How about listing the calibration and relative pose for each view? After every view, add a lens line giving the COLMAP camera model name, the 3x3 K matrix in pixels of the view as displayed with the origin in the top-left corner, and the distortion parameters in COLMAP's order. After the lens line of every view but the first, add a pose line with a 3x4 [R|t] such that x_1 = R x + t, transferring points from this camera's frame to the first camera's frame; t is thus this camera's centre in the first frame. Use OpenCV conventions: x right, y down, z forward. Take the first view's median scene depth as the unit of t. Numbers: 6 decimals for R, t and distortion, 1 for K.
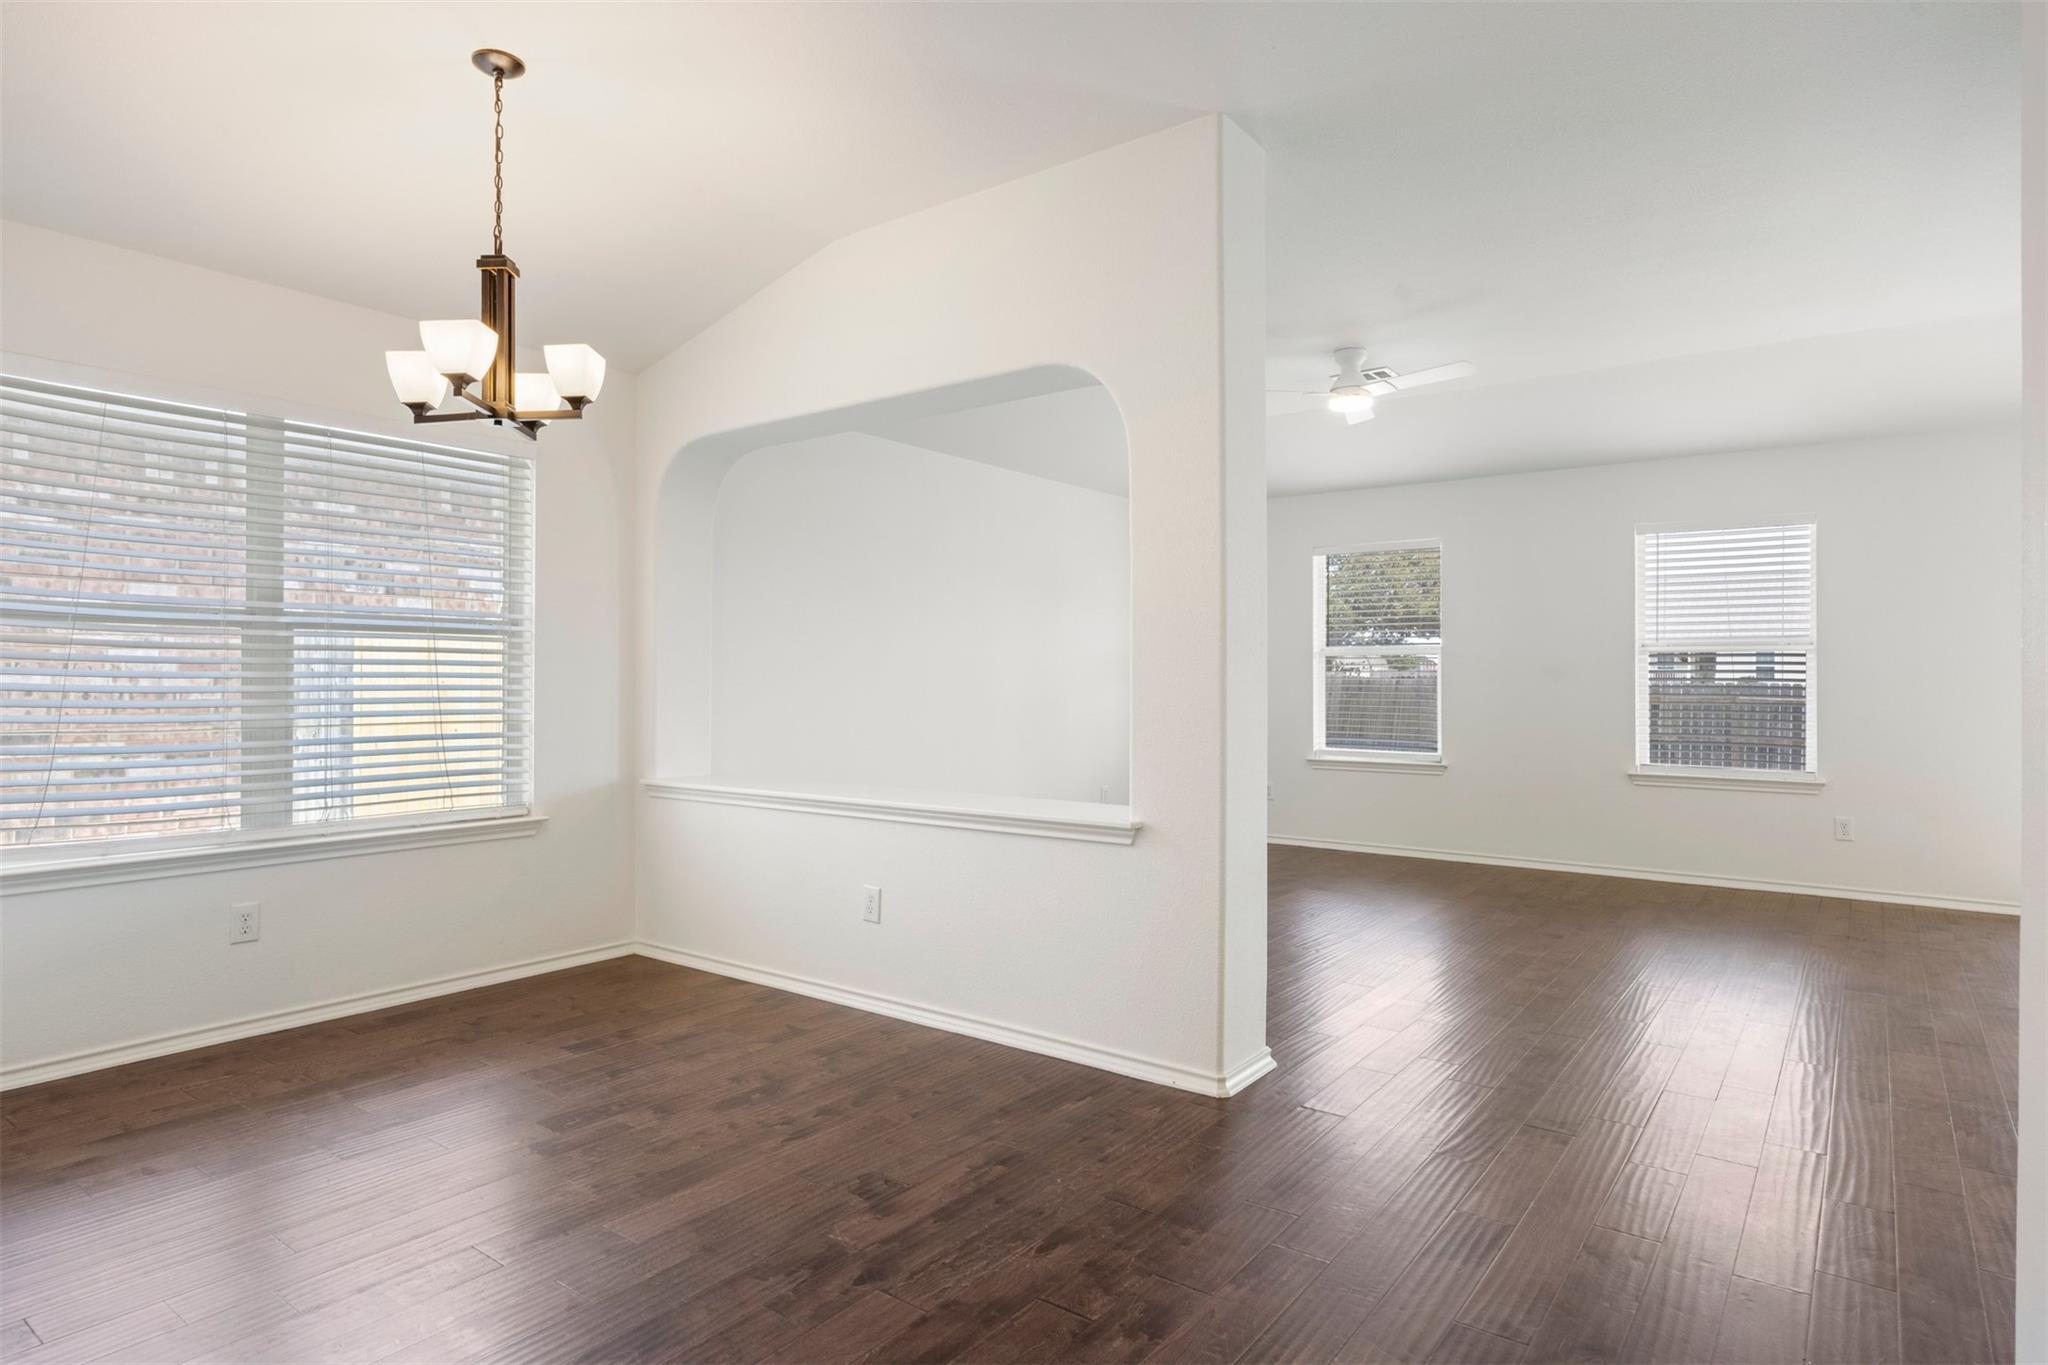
lens RADIAL K [[1144.6, 0, 1023.7], [0, 1144.6, 680.7], [0, 0, 1]] dist [-0.001575, -0.000196]
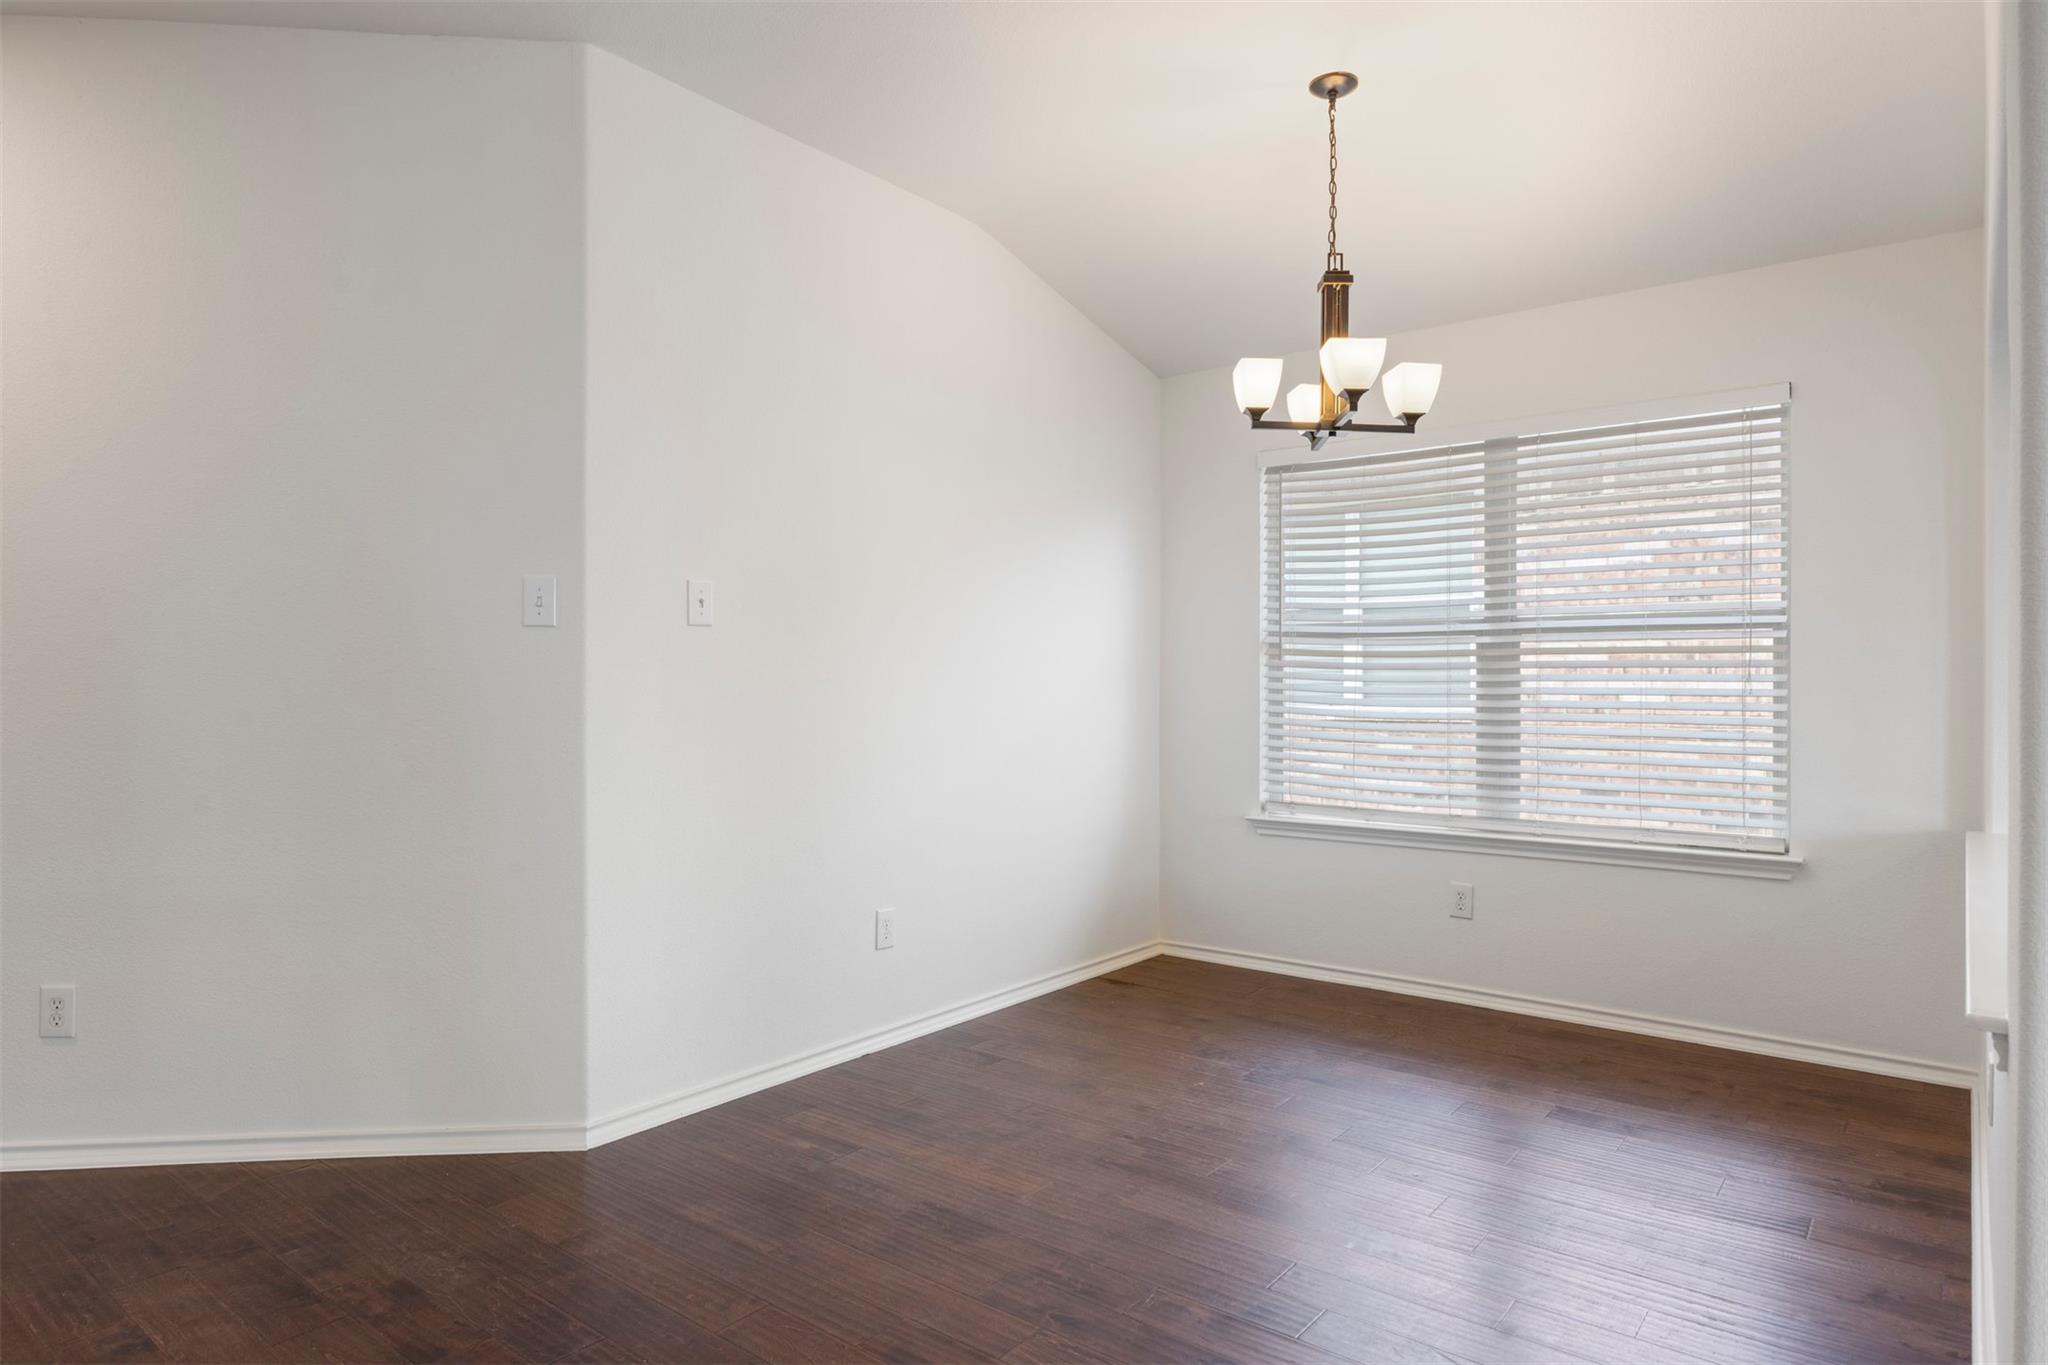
lens RADIAL K [[1201.6, 0, 985.3], [0, 1201.6, 689.5], [0, 0, 1]] dist [-0.003395, 0.006500]
pose [[-0.045207, 0.004498, -0.998968, 0.497564], [-0.003111, 0.999984, 0.004643, 0.002034], [0.998973, 0.003317, -0.045192, 0.577641]]
